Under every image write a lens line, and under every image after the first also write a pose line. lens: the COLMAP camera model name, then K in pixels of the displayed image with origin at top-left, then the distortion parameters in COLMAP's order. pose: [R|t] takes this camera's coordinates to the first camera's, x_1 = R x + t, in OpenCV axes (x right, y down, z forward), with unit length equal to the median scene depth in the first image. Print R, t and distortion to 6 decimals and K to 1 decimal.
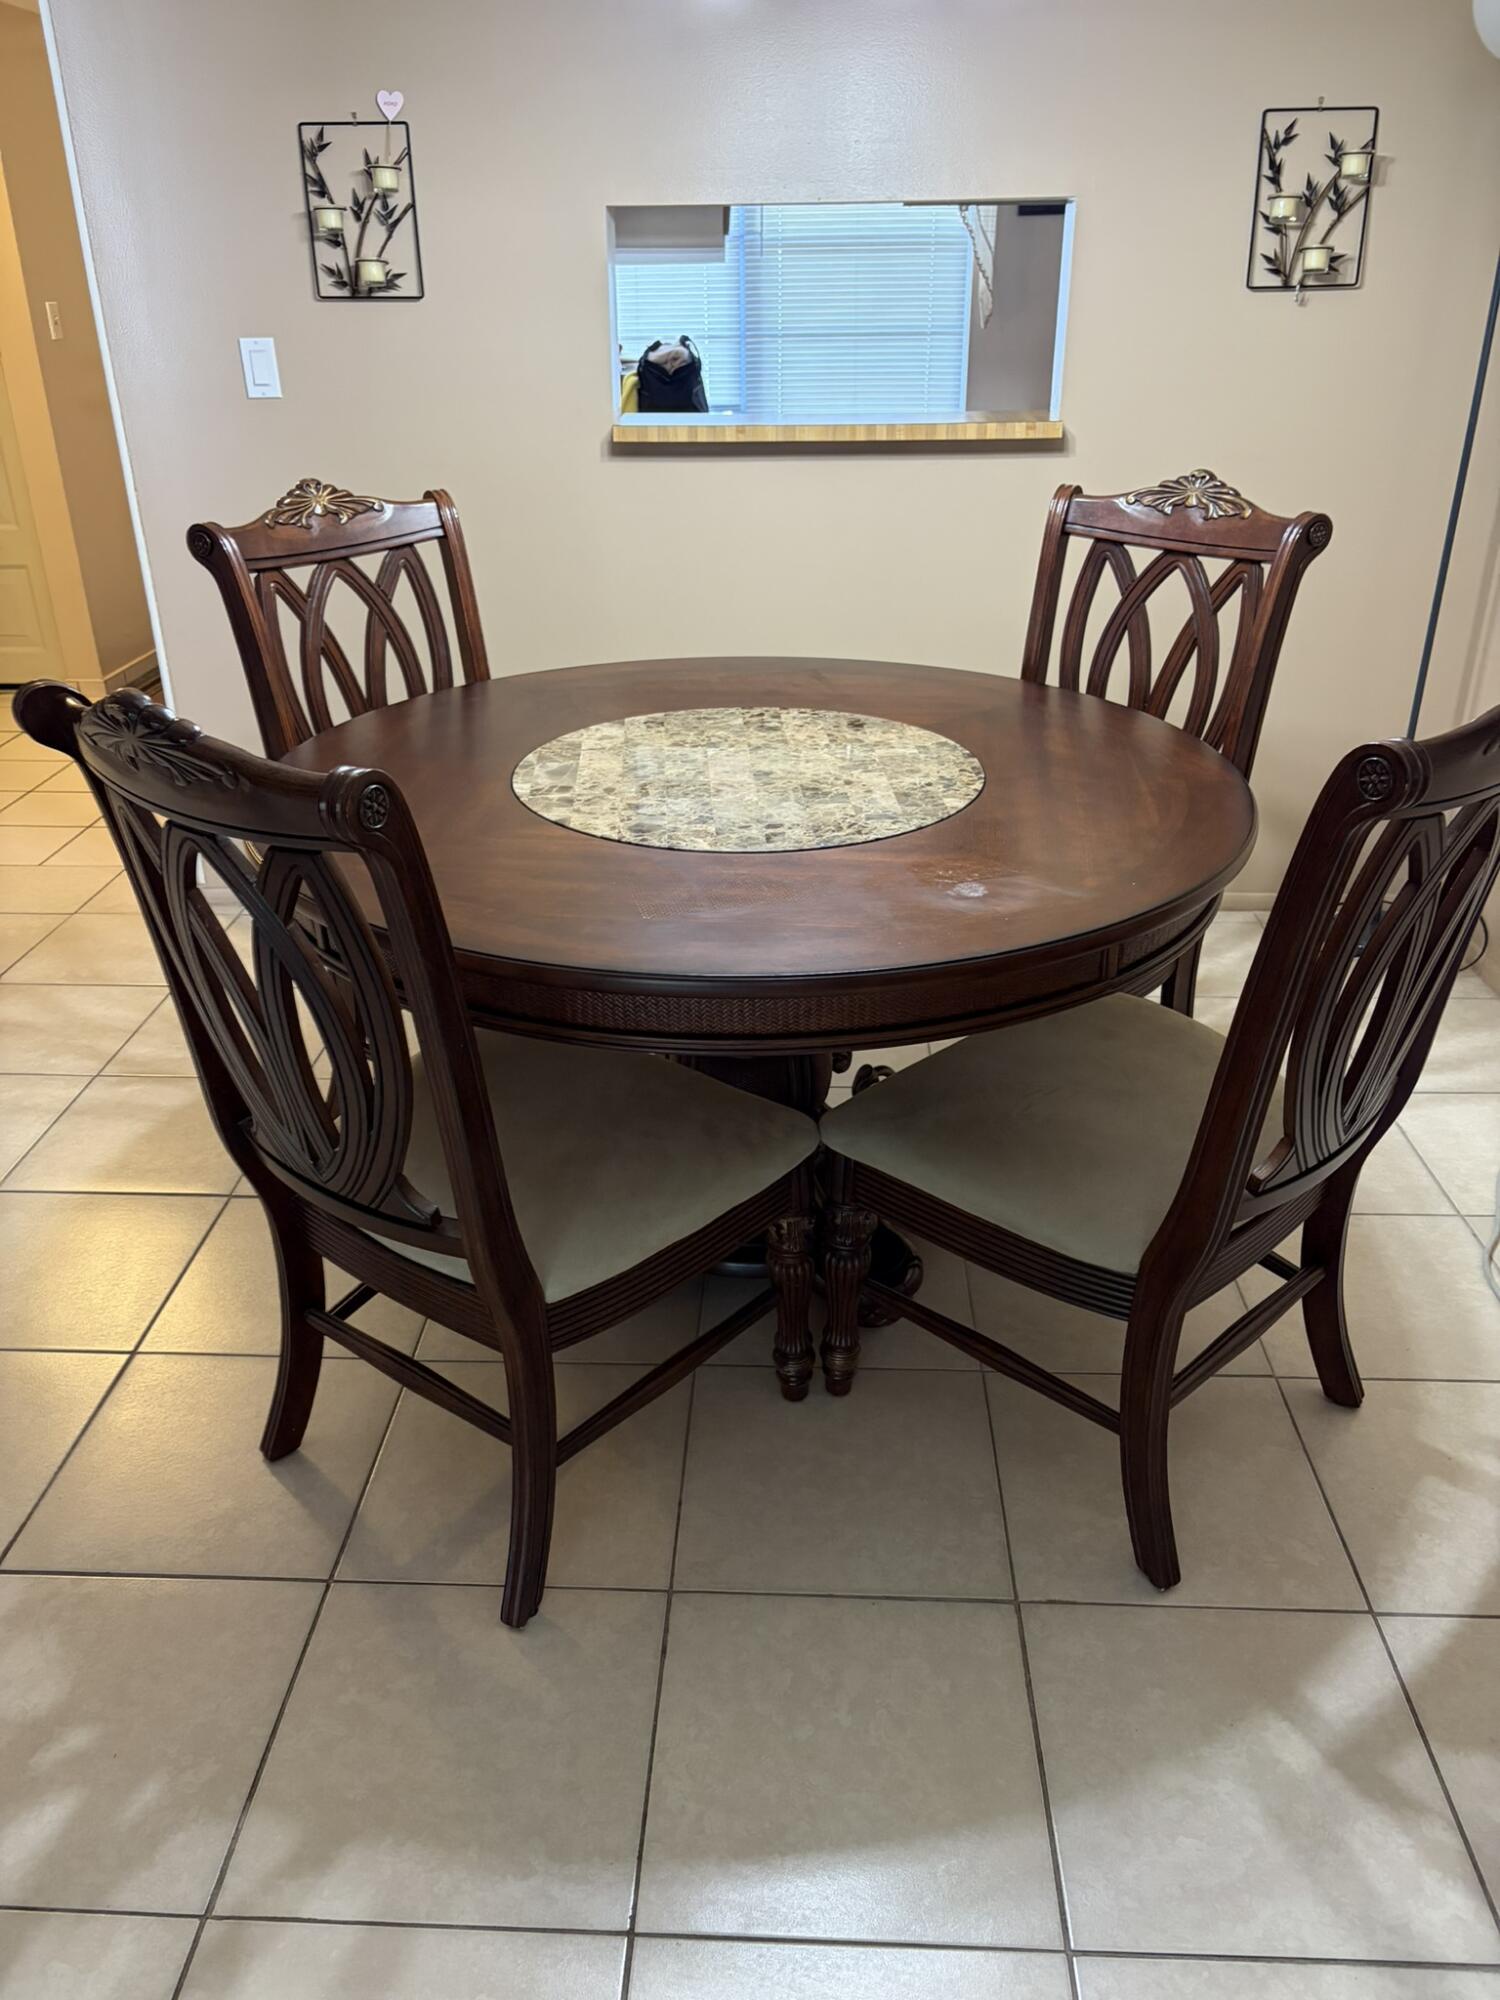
lens RADIAL K [[1528.4, 0, 753.0], [0, 1528.4, 998.9], [0, 0, 1]] dist [0.017031, -0.020996]
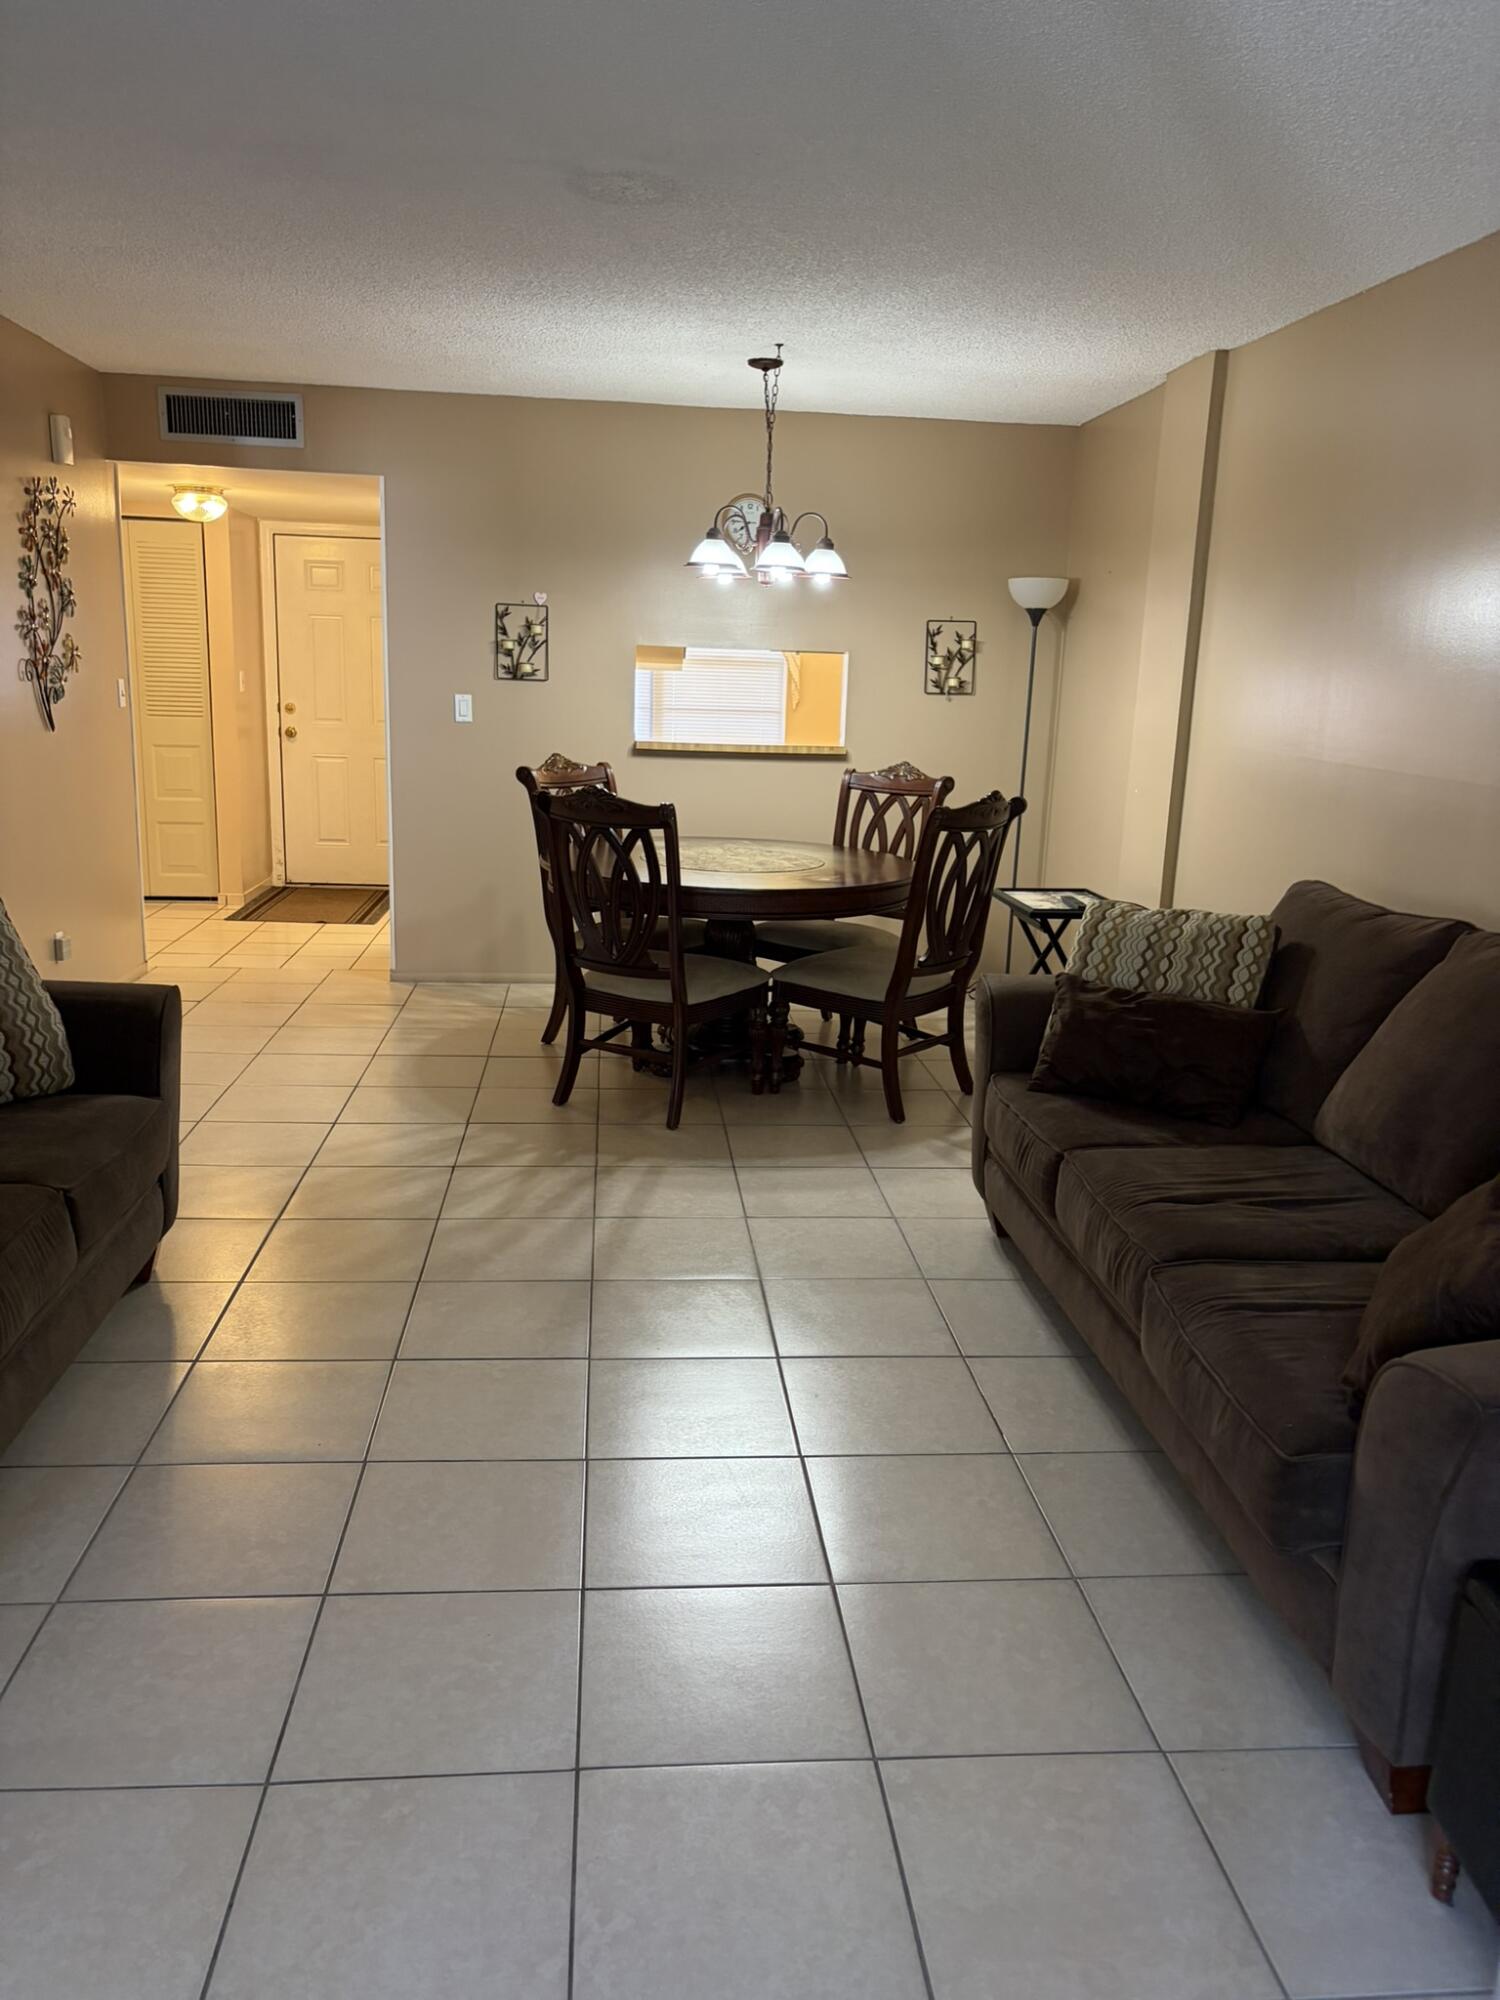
lens RADIAL K [[1528.4, 0, 749.2], [0, 1528.4, 1002.5], [0, 0, 1]] dist [0.017031, -0.020996]
pose [[0.989952, 0.014040, 0.140707, -0.241581], [0.017820, 0.974739, -0.222636, 0.475452], [-0.140278, 0.222906, 0.964694, -1.029730]]
